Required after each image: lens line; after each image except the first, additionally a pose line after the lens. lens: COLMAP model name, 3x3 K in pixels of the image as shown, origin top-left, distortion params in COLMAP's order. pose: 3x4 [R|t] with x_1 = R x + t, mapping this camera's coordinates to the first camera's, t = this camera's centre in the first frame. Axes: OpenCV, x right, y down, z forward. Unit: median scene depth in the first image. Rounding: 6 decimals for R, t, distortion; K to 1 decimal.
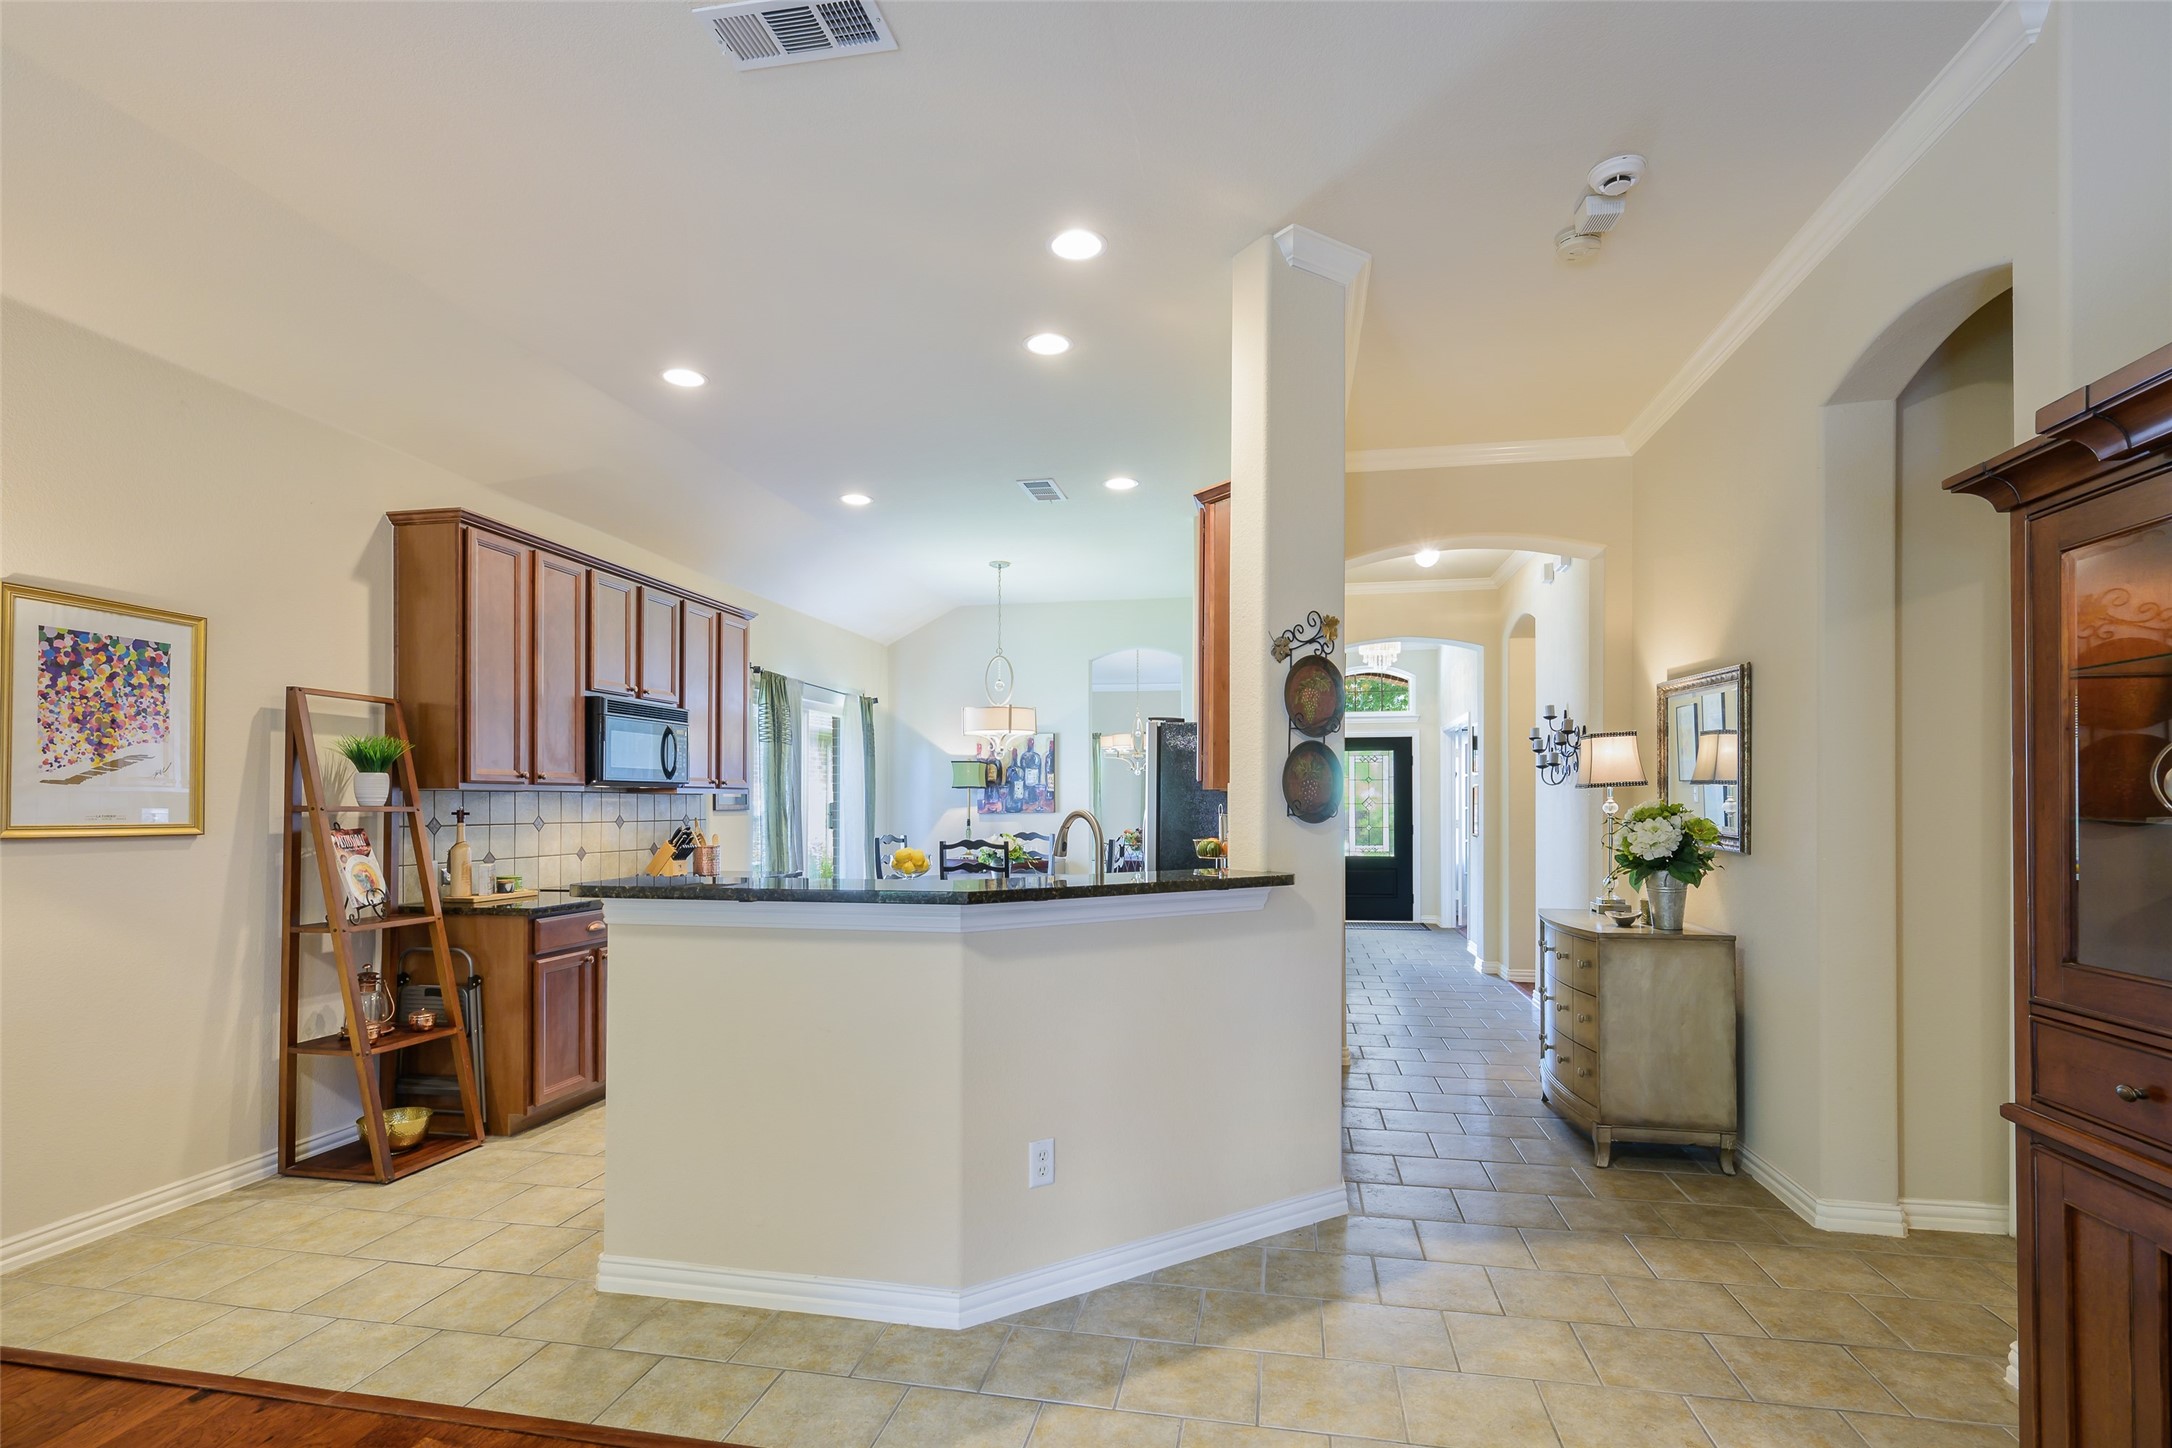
lens RADIAL K [[1056.1, 0, 1065.8], [0, 1056.1, 794.8], [0, 0, 1]] dist [0.002474, -0.000935]
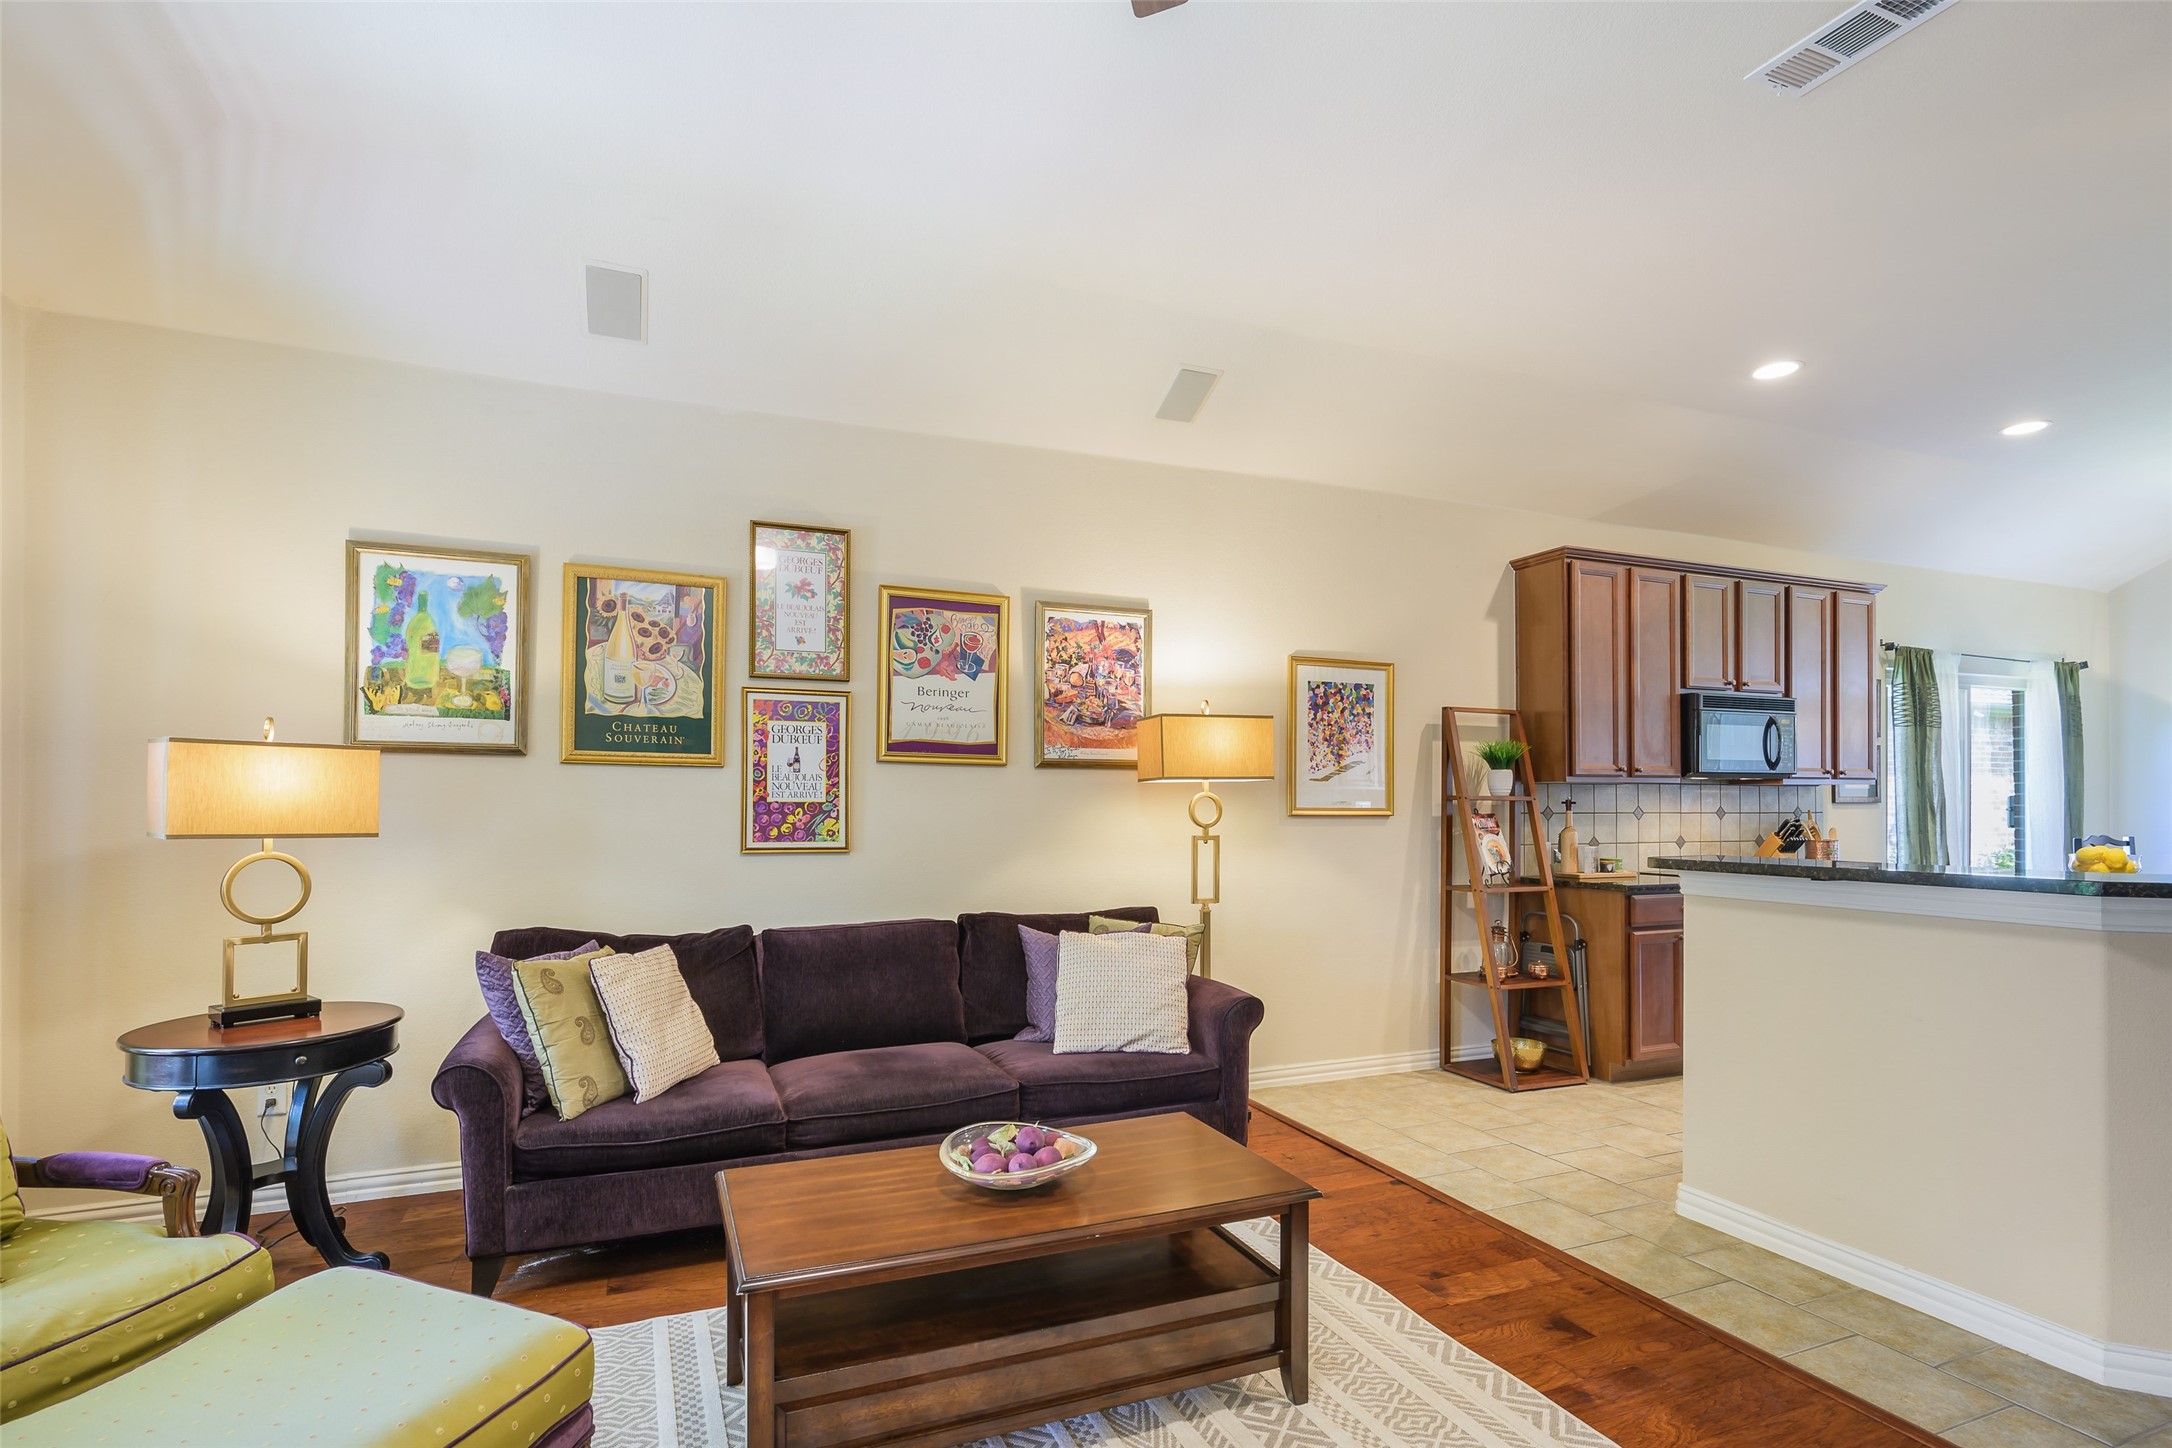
lens RADIAL K [[1056.1, 0, 1069.8], [0, 1056.1, 798.2], [0, 0, 1]] dist [0.002474, -0.000935]
pose [[0.559332, -0.005733, -0.828924, 0.107900], [0.007448, 0.999970, -0.001891, 0.012110], [0.828910, -0.005116, 0.559358, -0.140625]]
